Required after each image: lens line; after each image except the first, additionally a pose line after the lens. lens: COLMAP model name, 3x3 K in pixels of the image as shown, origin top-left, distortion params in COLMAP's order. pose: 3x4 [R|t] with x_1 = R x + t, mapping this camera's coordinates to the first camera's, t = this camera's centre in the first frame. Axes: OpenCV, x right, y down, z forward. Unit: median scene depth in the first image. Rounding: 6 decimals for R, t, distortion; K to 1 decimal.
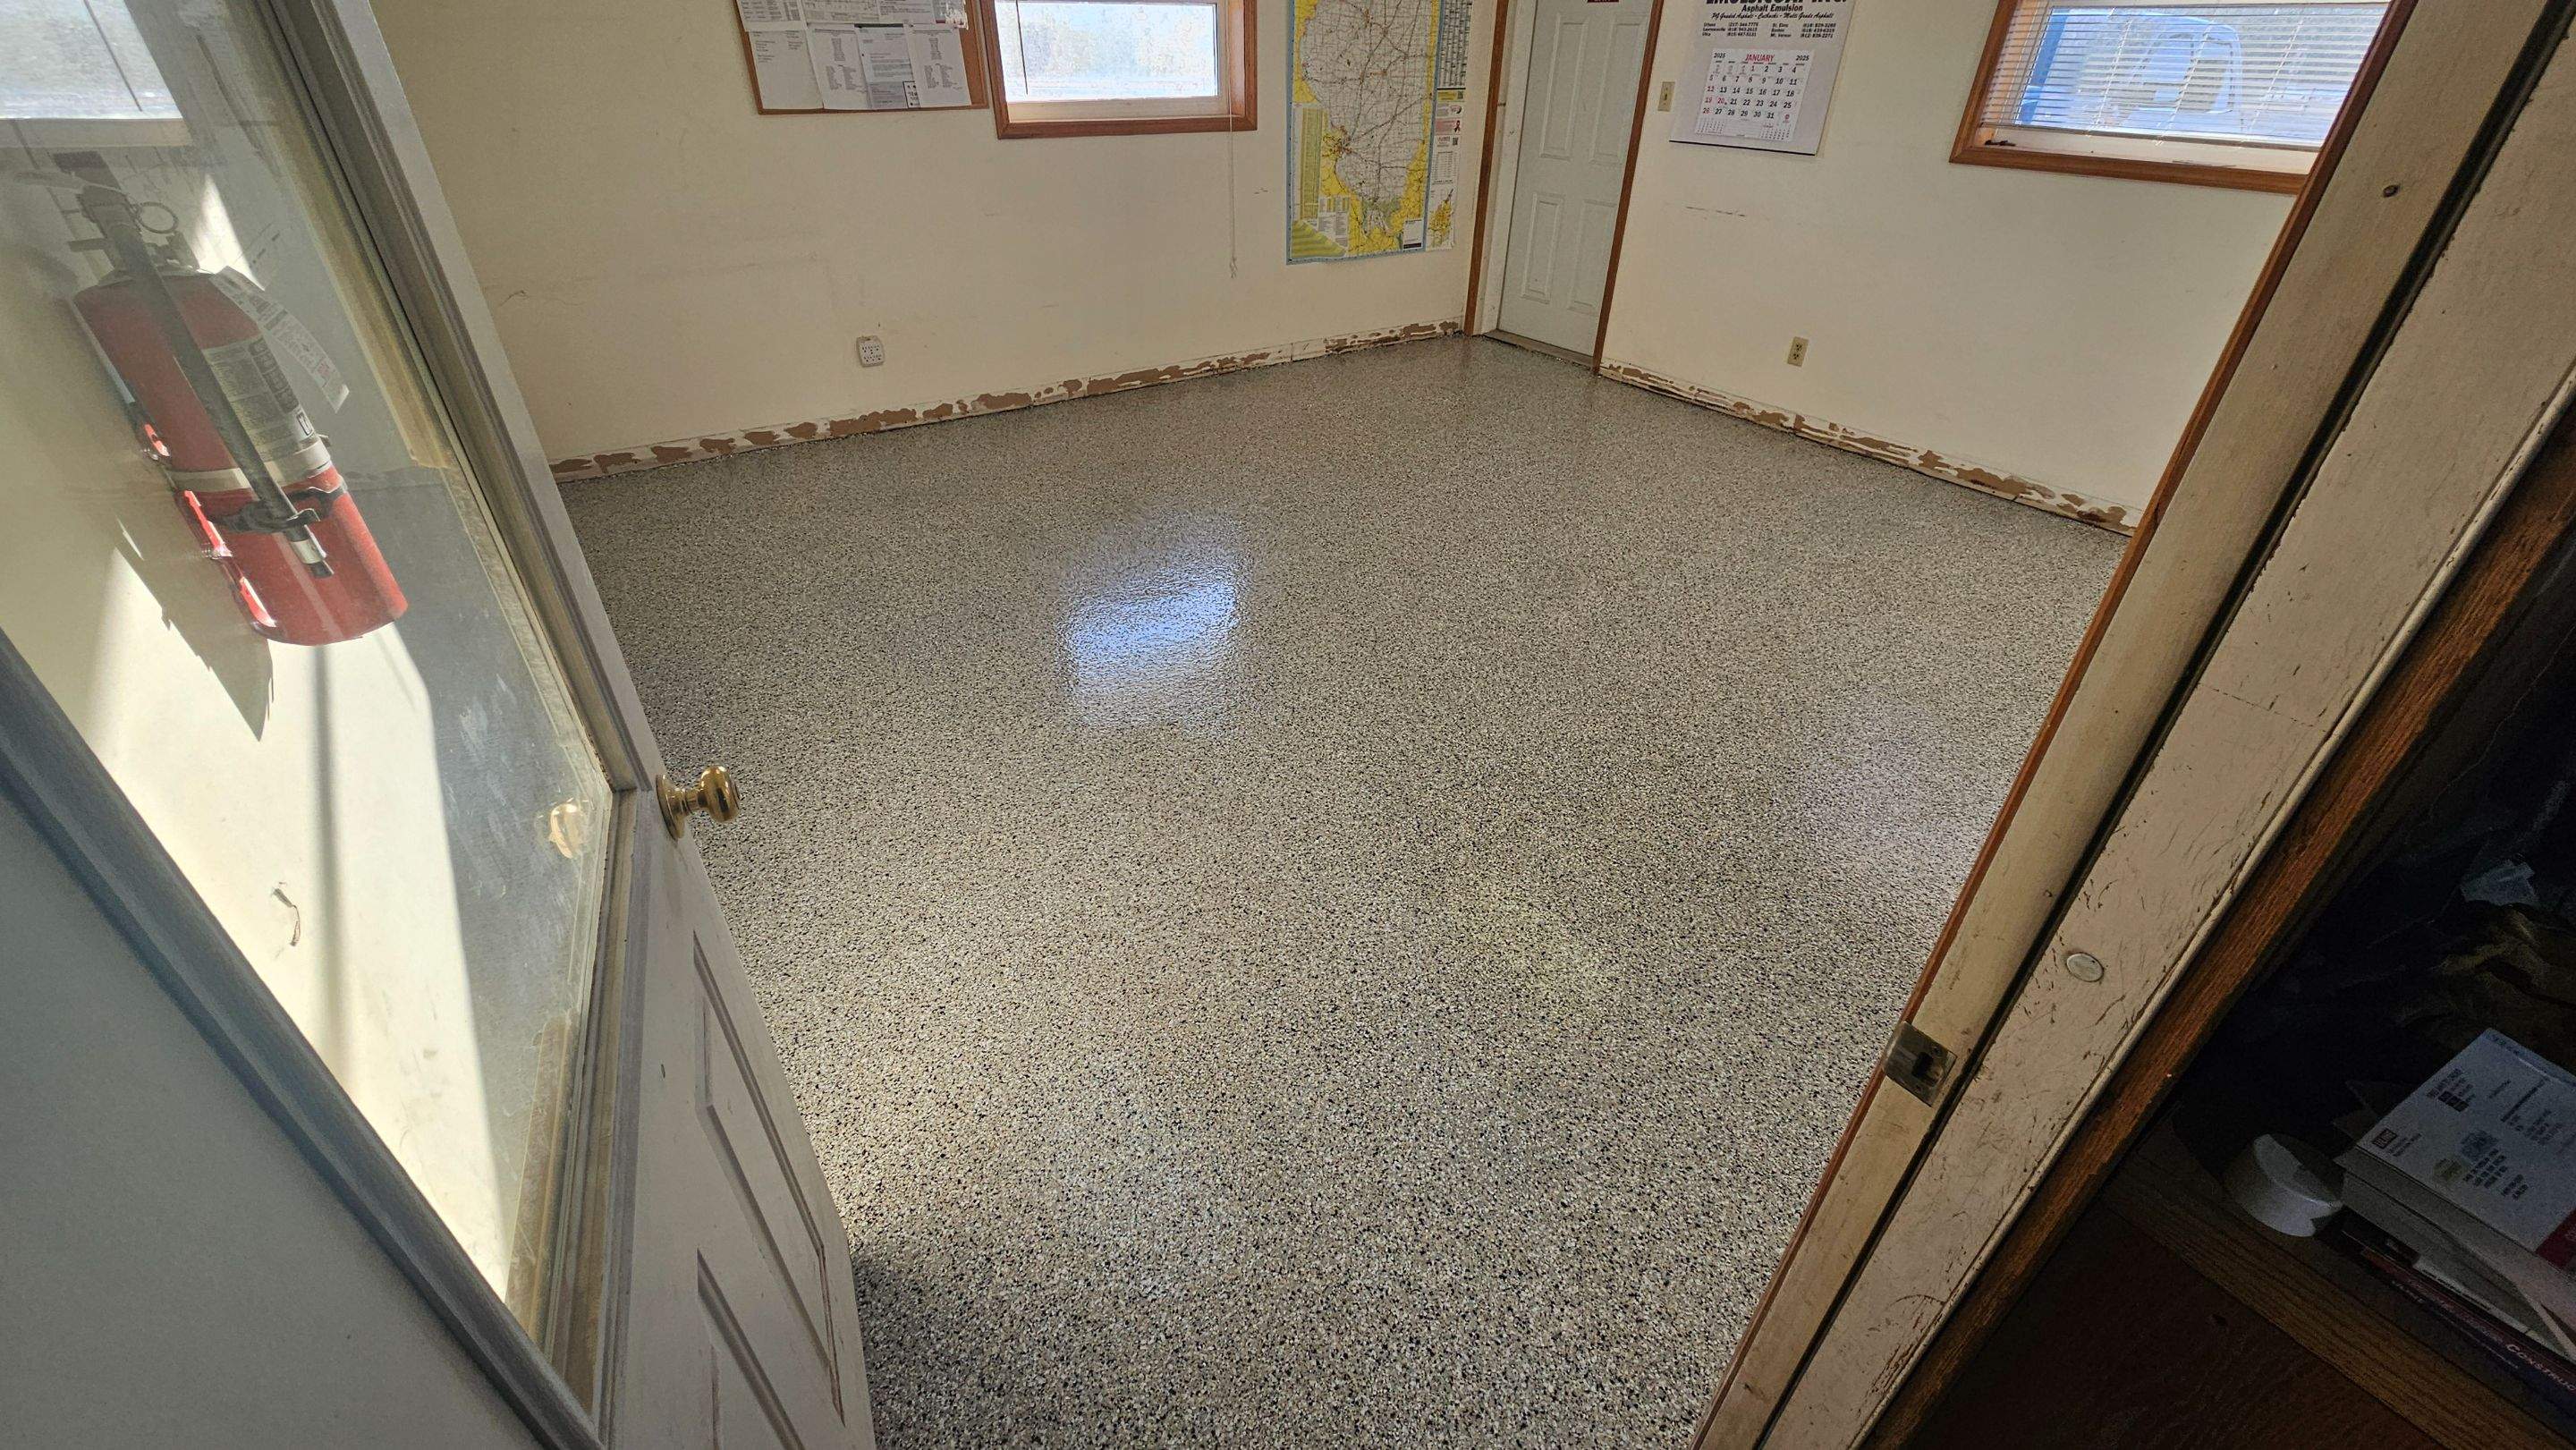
lens RADIAL K [[1055.2, 0, 1285.8], [0, 1055.2, 727.1], [0, 0, 1]] dist [0.000218, 0.000010]
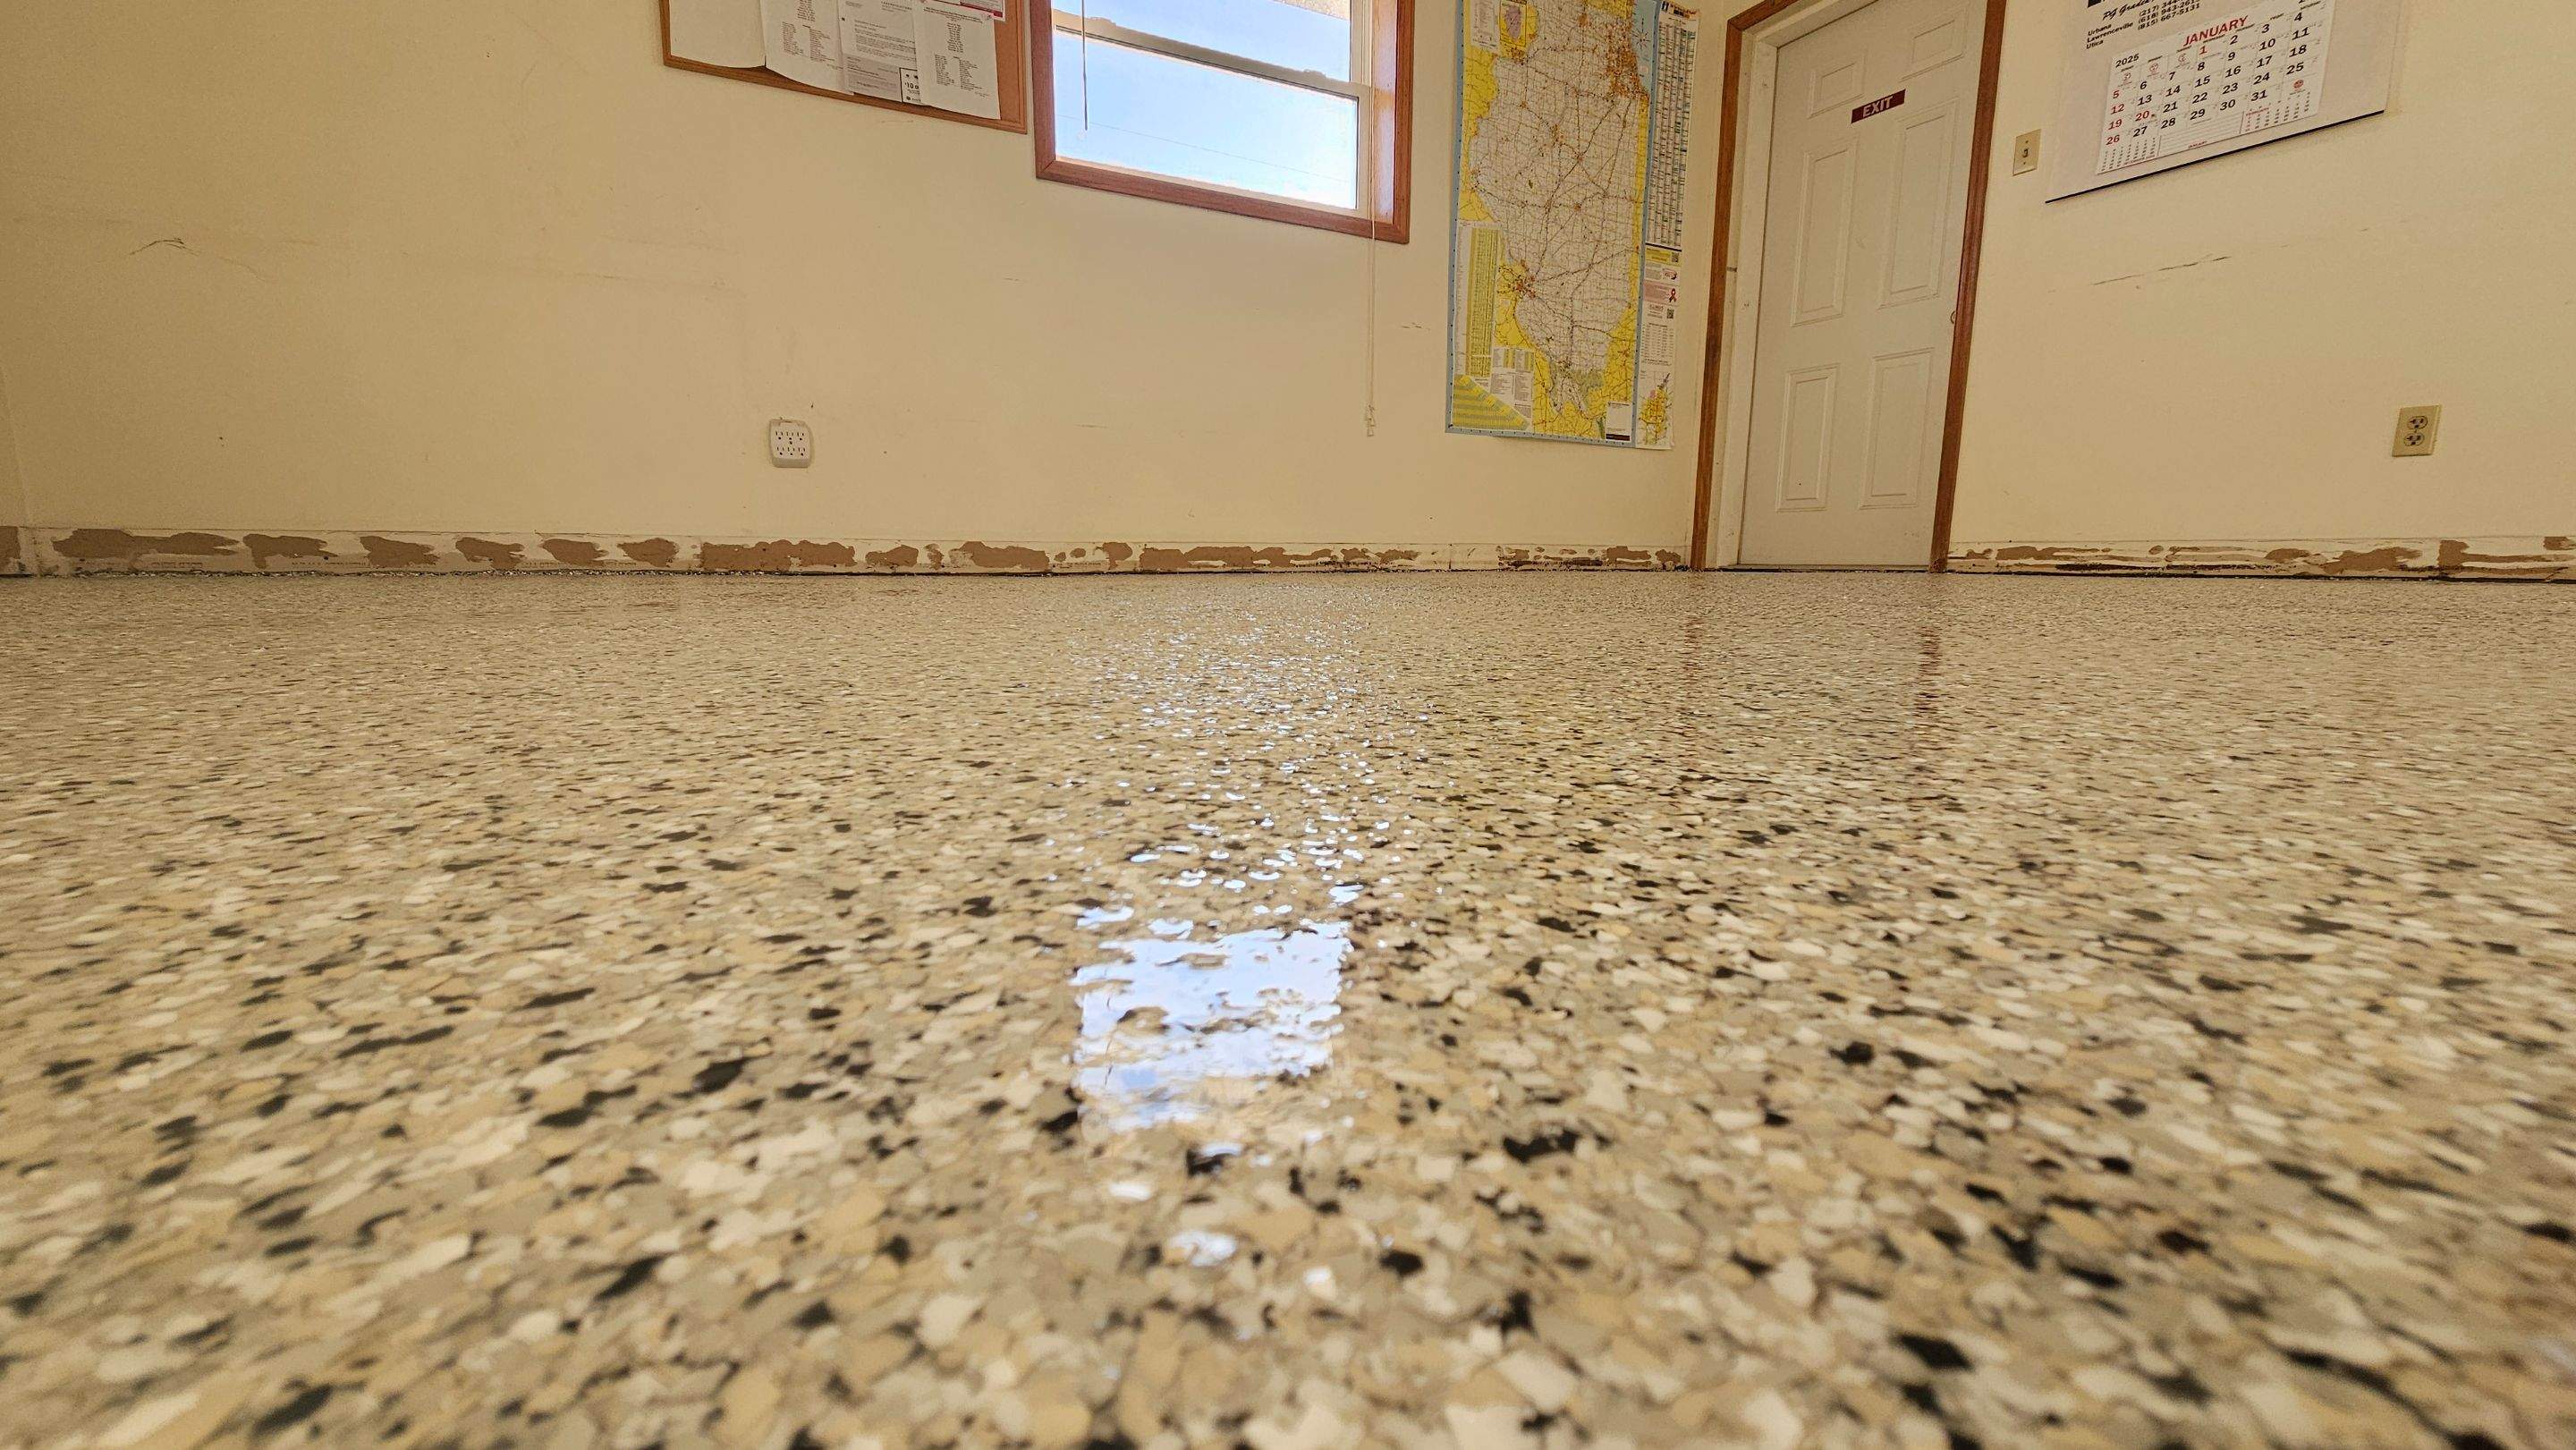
lens RADIAL K [[1055.2, 0, 1285.8], [0, 1055.2, 727.1], [0, 0, 1]] dist [0.000218, 0.000010]
pose [[0.994954, 0.012240, -0.099579, -0.034188], [-0.052607, 0.908790, -0.413923, 0.034272], [0.085430, 0.417073, 0.904849, 0.468656]]
